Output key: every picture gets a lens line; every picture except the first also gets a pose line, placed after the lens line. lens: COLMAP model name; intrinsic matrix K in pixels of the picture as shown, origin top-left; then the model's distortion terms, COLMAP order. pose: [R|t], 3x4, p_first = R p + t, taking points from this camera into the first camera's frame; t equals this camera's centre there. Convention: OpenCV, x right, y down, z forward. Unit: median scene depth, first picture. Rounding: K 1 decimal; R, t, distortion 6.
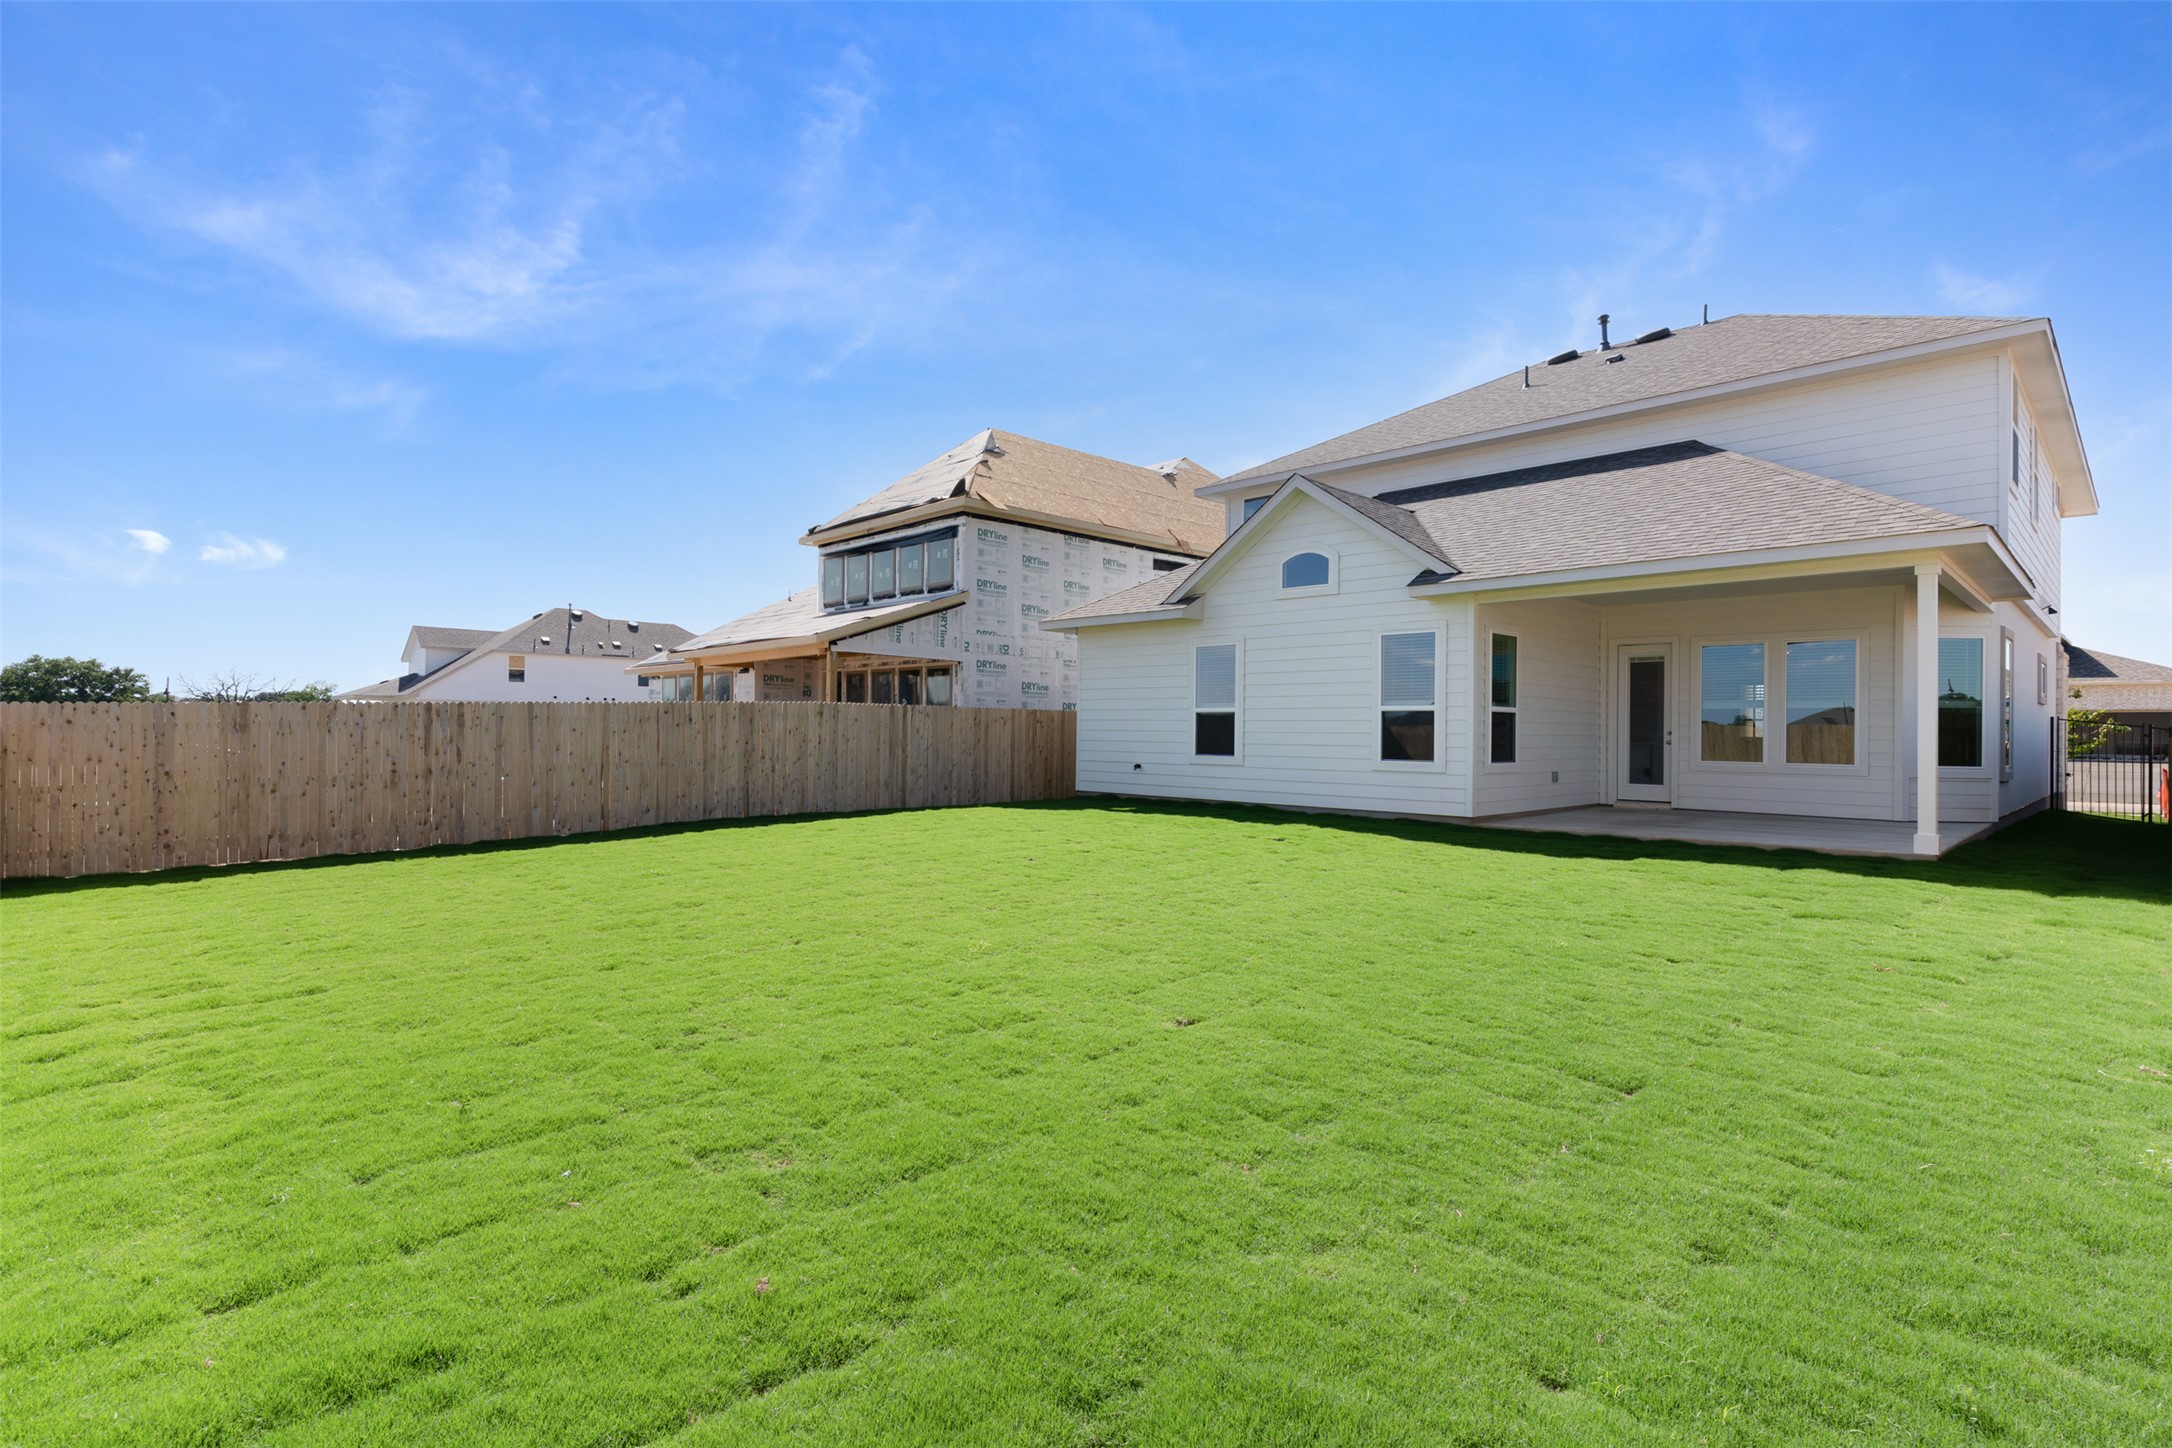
lens RADIAL K [[1062.3, 0, 1081.9], [0, 1062.3, 726.7], [0, 0, 1]] dist [0.002967, 0.000531]
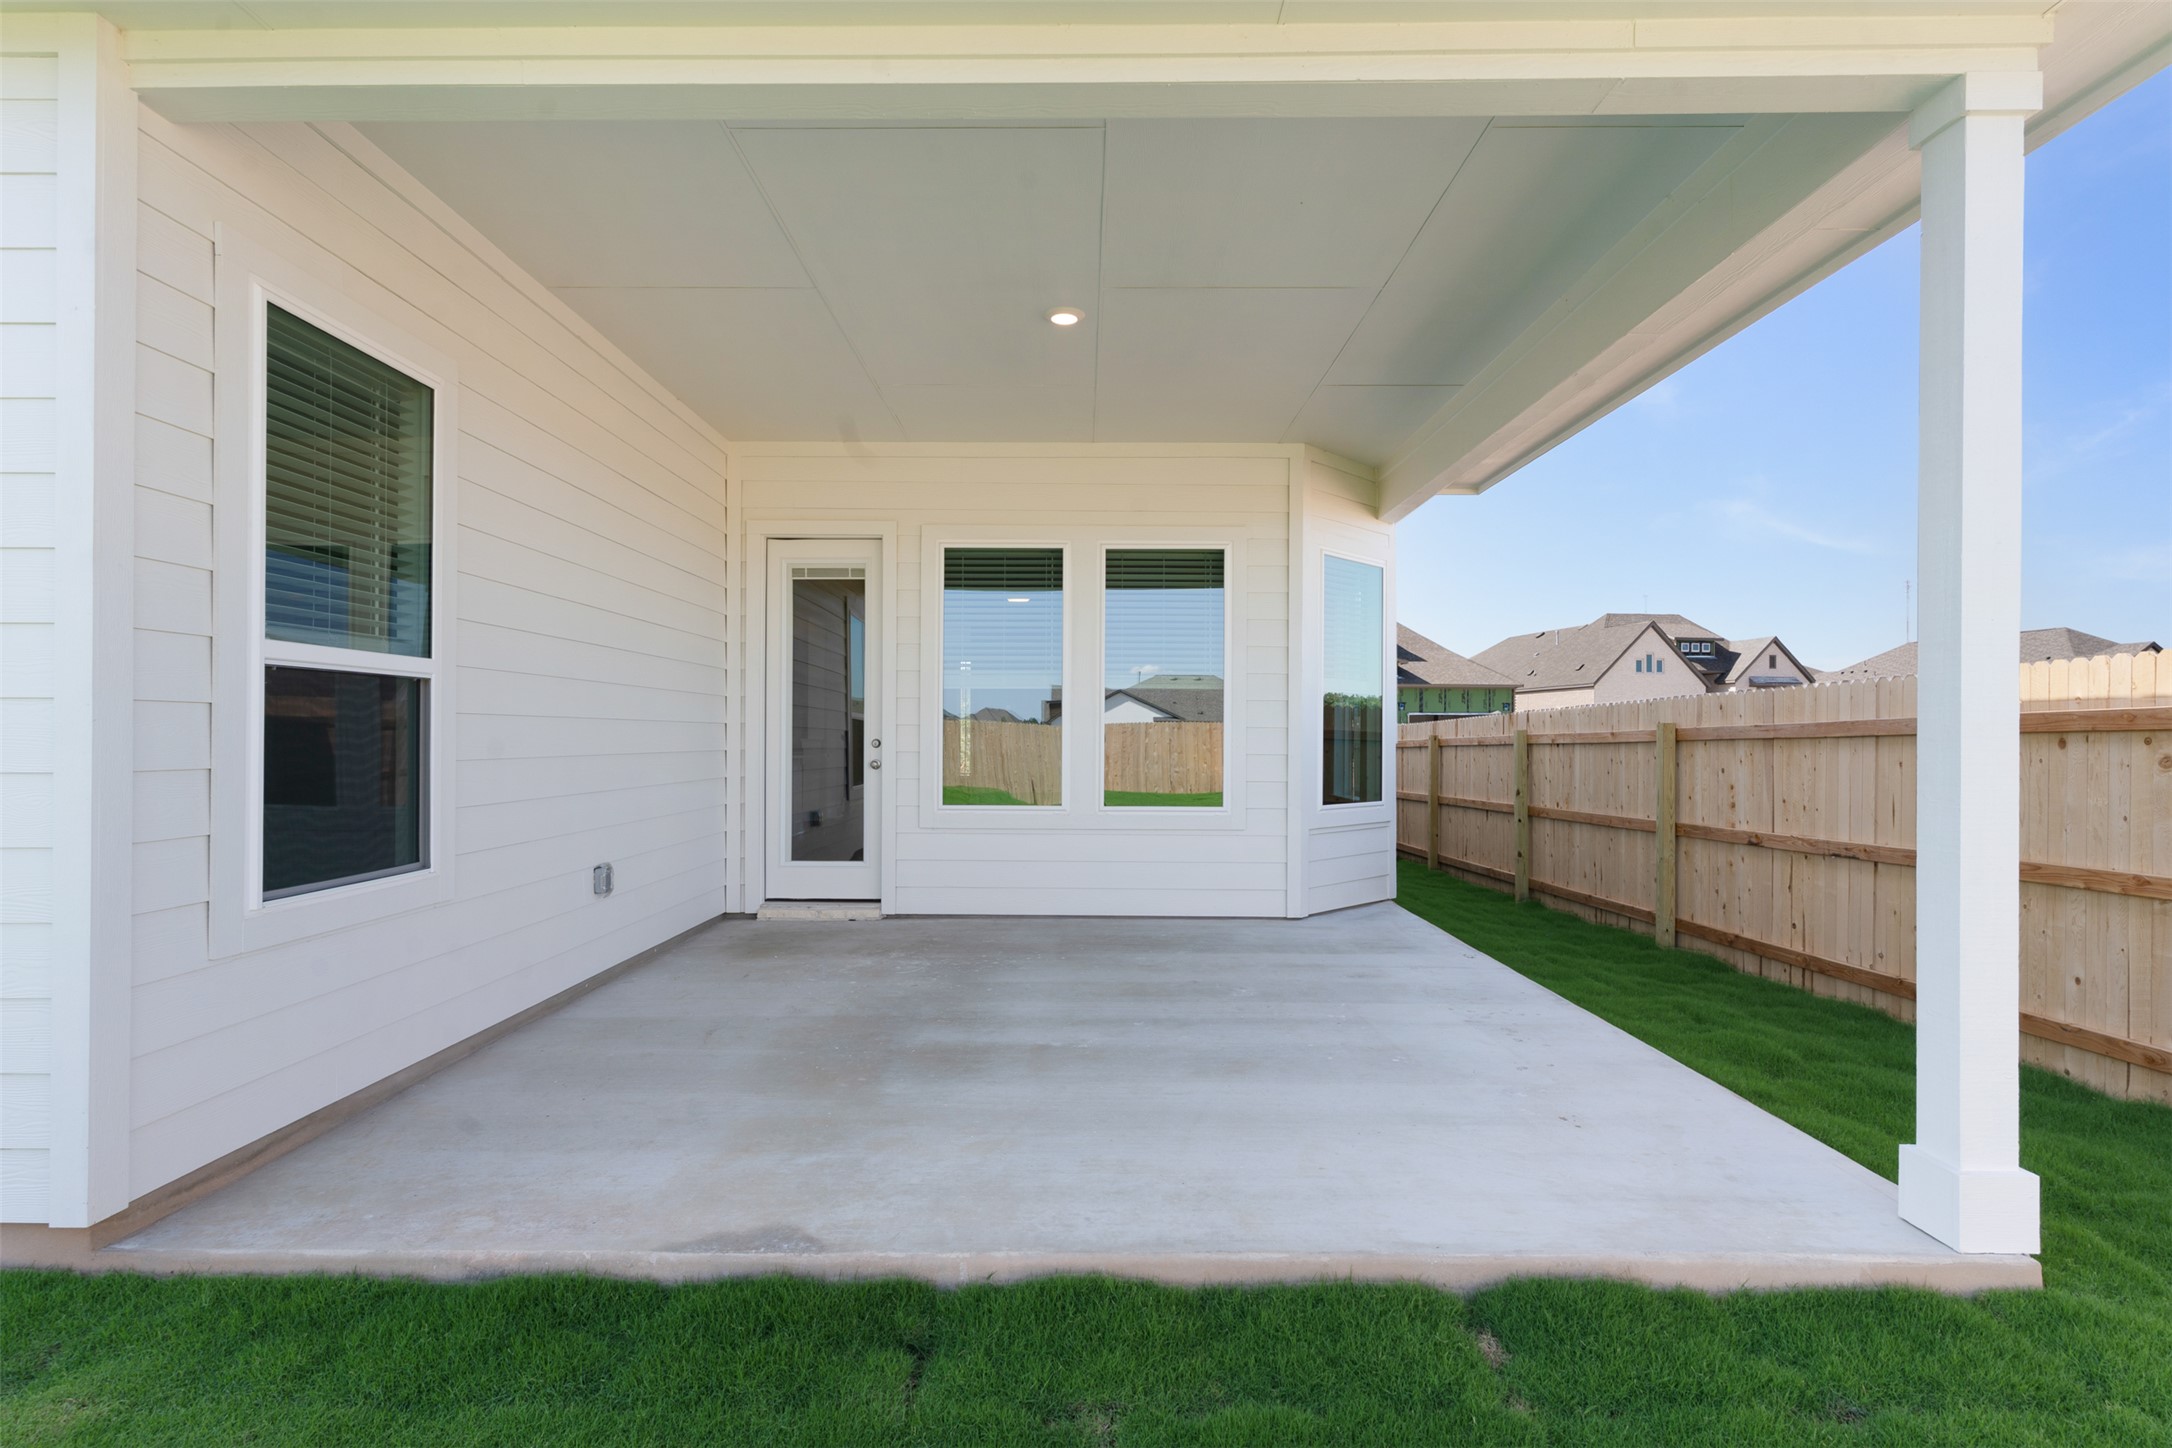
lens RADIAL K [[1062.3, 0, 1080.4], [0, 1062.3, 731.0], [0, 0, 1]] dist [0.002967, 0.000531]
pose [[0.705766, -0.000011, 0.708445, 0.302793], [0.002126, 0.999996, -0.002103, 0.002065], [-0.708442, 0.002990, 0.705763, 0.634520]]
